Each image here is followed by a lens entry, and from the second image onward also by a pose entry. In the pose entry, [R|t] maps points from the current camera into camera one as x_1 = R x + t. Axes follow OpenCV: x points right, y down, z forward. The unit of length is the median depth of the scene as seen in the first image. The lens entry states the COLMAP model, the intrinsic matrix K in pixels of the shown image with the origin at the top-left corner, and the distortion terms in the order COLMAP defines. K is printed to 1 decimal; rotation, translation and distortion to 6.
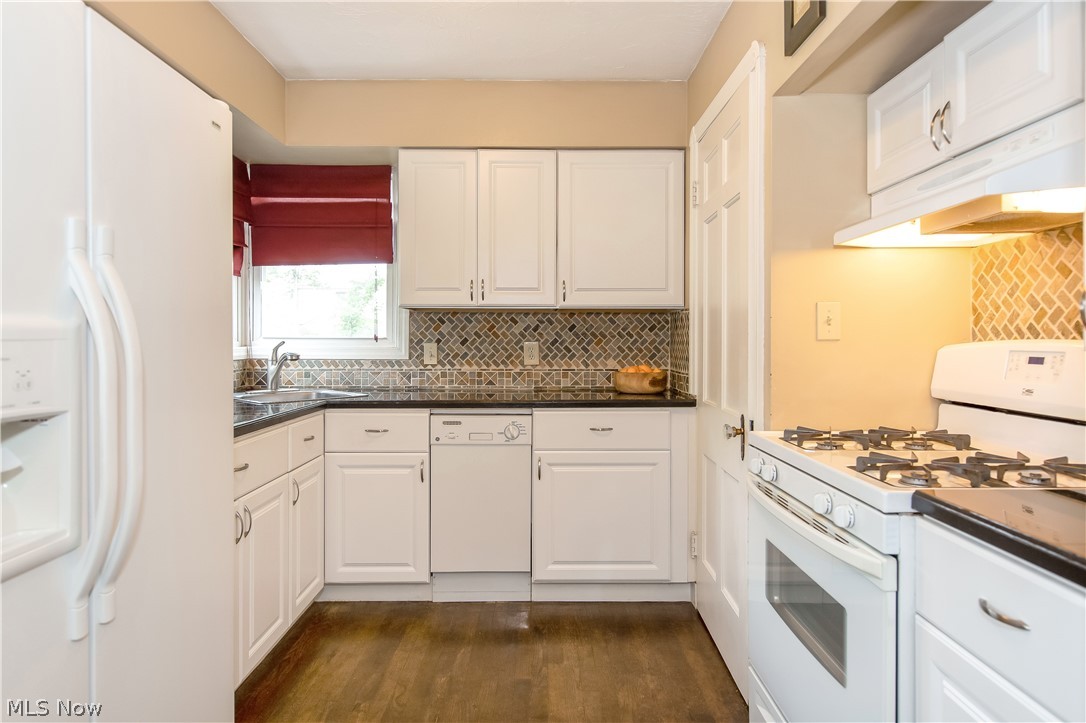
lens RADIAL K [[626.1, 0, 546.0], [0, 626.1, 339.2], [0, 0, 1]] dist [0.010662, -0.005176]
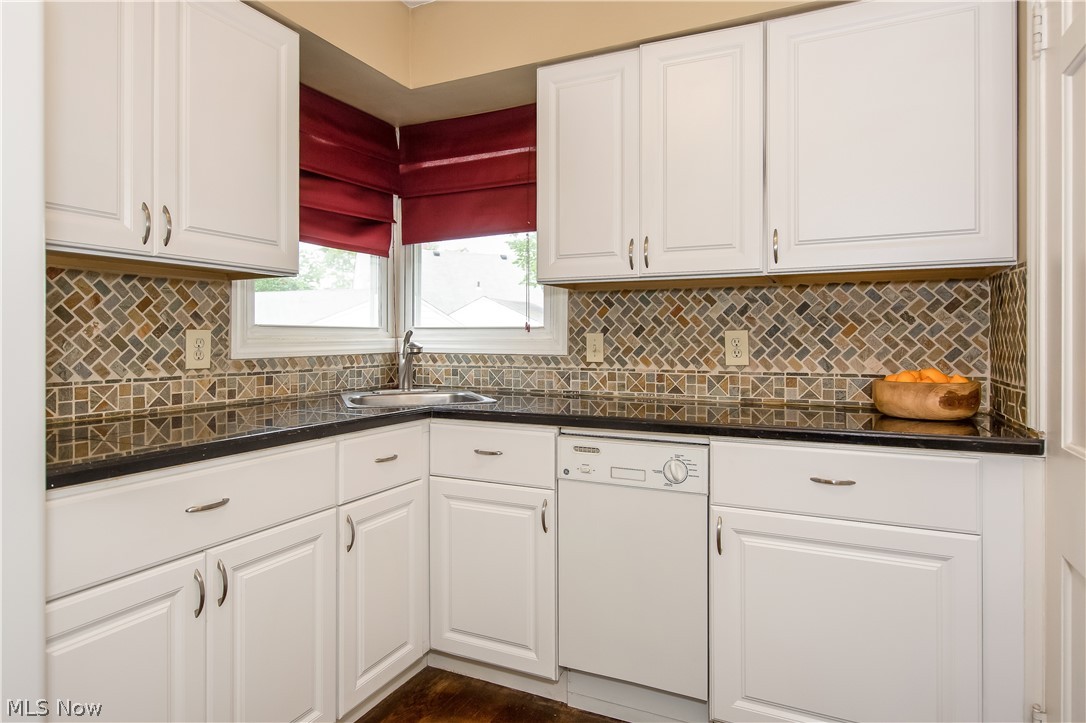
lens RADIAL K [[626.1, 0, 541.6], [0, 626.1, 336.3], [0, 0, 1]] dist [0.010662, -0.005176]
pose [[0.898258, -0.002159, -0.439464, 0.097097], [0.000630, 0.999993, -0.003624, 0.014436], [0.439468, 0.002978, 0.898253, 0.360712]]
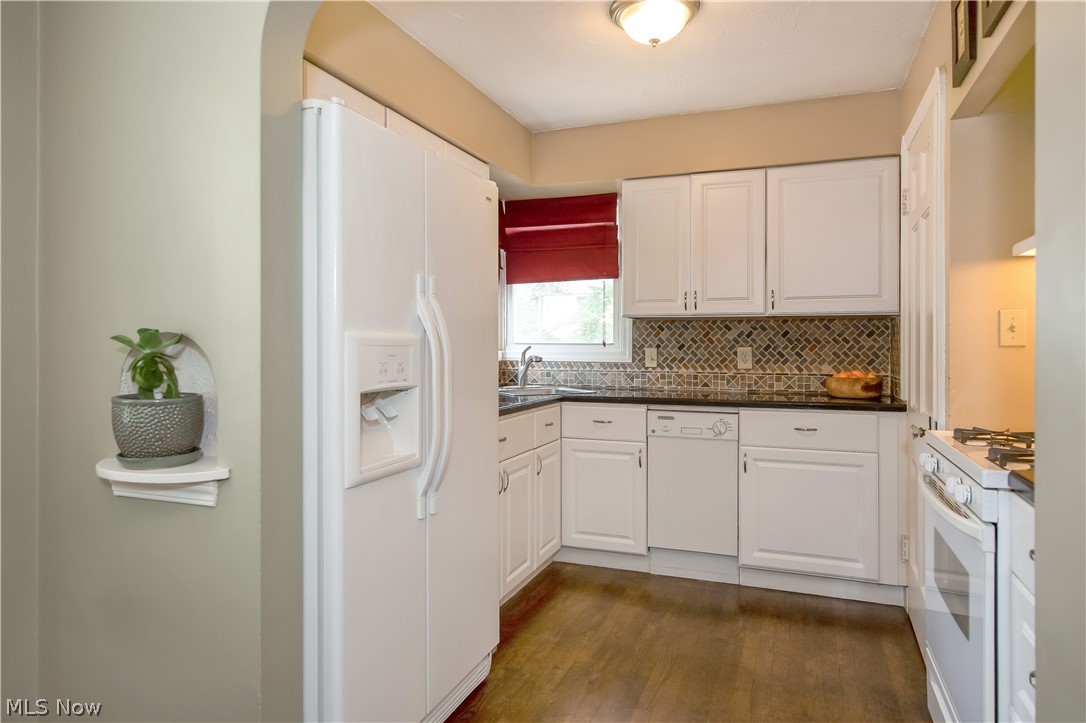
lens RADIAL K [[661.4, 0, 549.8], [0, 661.4, 338.4], [0, 0, 1]] dist [0.002779, 0.002220]
pose [[0.933886, -0.001916, -0.357566, 0.080797], [-0.001181, 0.999964, -0.008442, -0.001203], [0.357570, 0.008306, 0.933850, -0.196804]]
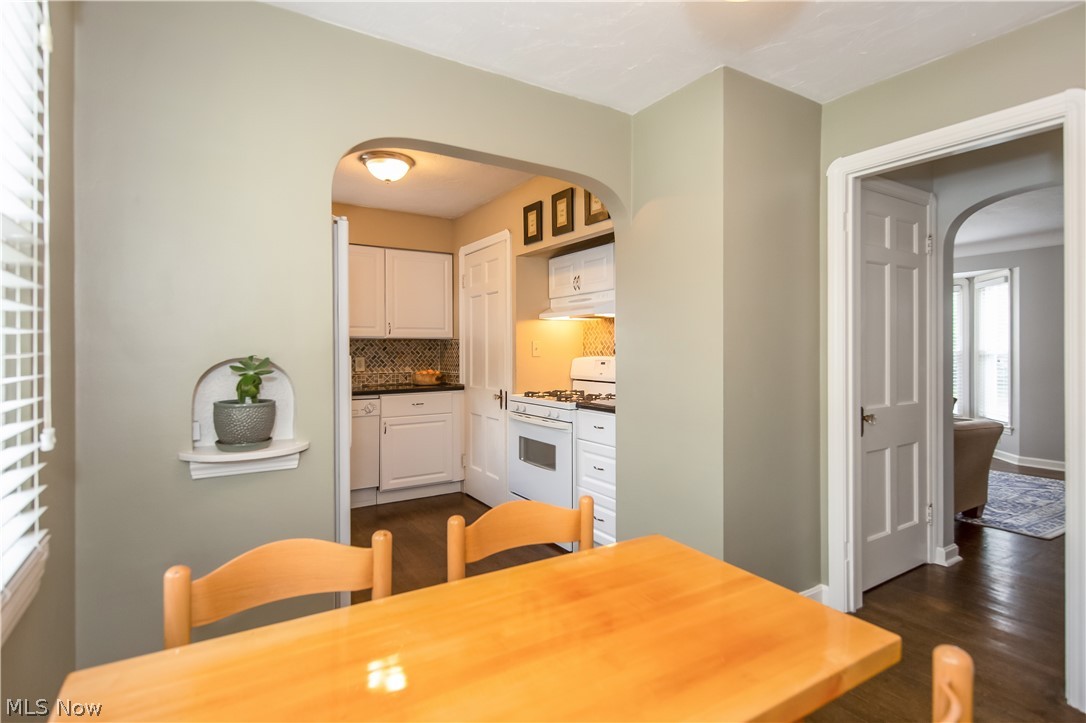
lens RADIAL K [[526.6, 0, 529.0], [0, 526.6, 349.6], [0, 0, 1]] dist [0.005184, 0.000411]
pose [[0.859335, -0.004658, 0.511392, -0.409903], [0.004822, 0.999988, 0.001004, -0.018058], [-0.511391, 0.001603, 0.859347, -0.496342]]
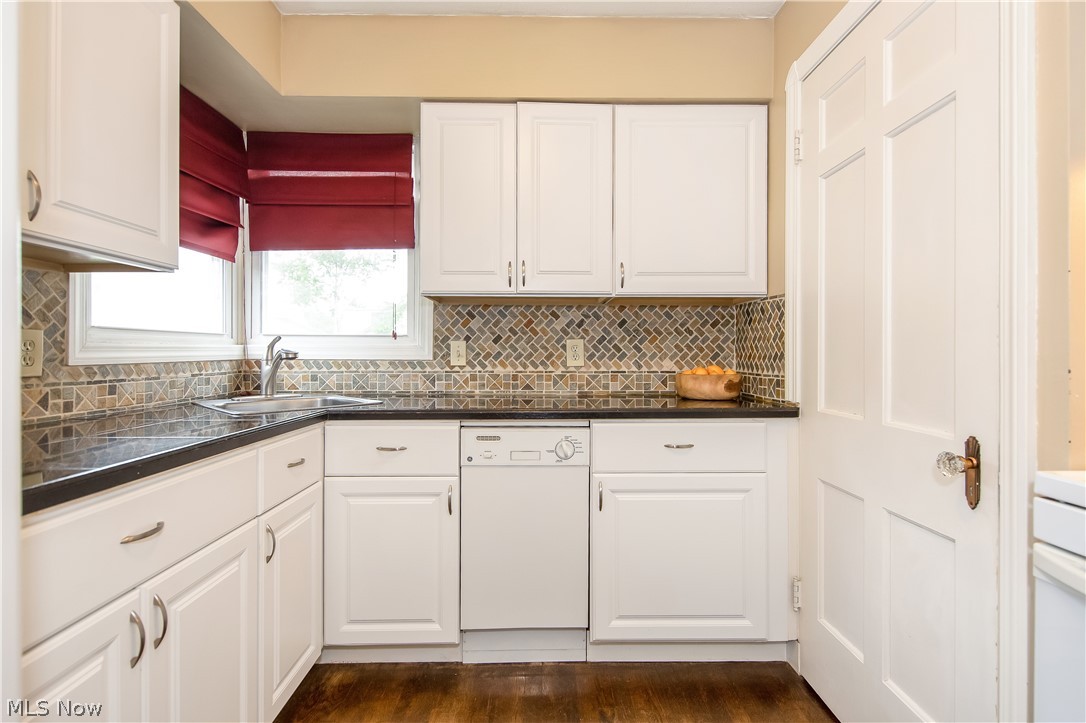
lens RADIAL K [[509.4, 0, 548.6], [0, 509.4, 350.3], [0, 0, 1]] dist [0.011912, -0.002707]
pose [[0.999961, 0.000190, 0.008849, -0.076851], [-0.000165, 0.999996, -0.002813, 0.024537], [-0.008850, 0.002811, 0.999957, 0.347066]]
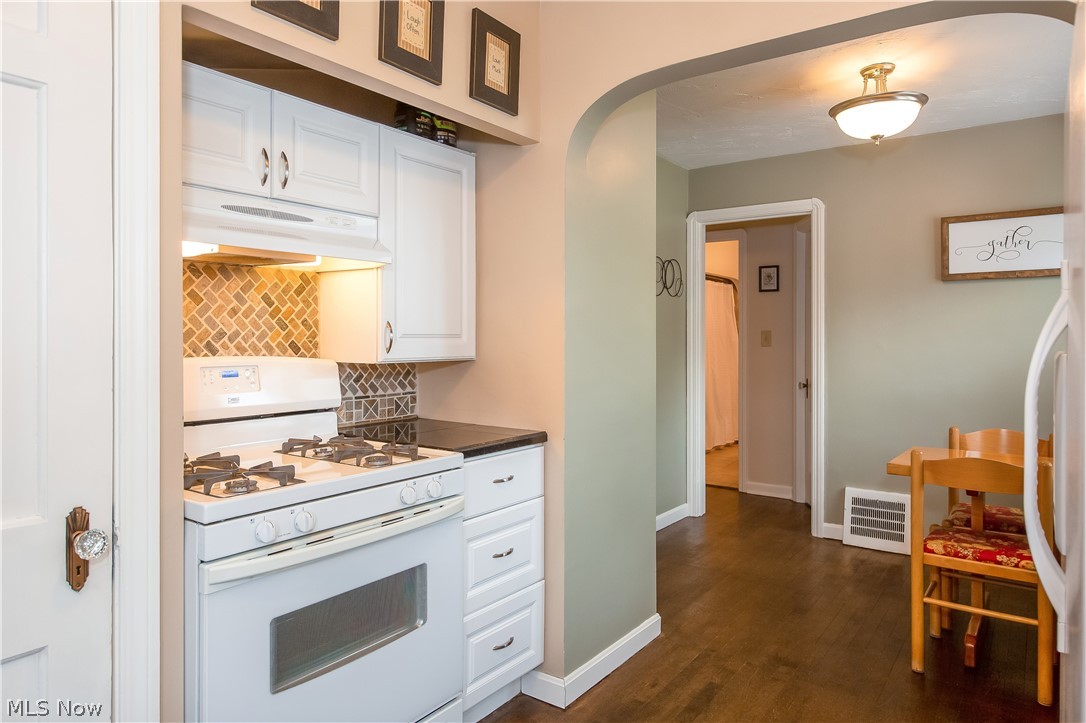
lens RADIAL K [[695.5, 0, 539.5], [0, 695.5, 334.1], [0, 0, 1]] dist [0.003777, -0.004690]
pose [[-0.803746, -0.000280, 0.594973, -0.250335], [-0.000931, 0.999999, -0.000788, -0.021301], [-0.594972, -0.001187, -0.803745, 0.881199]]
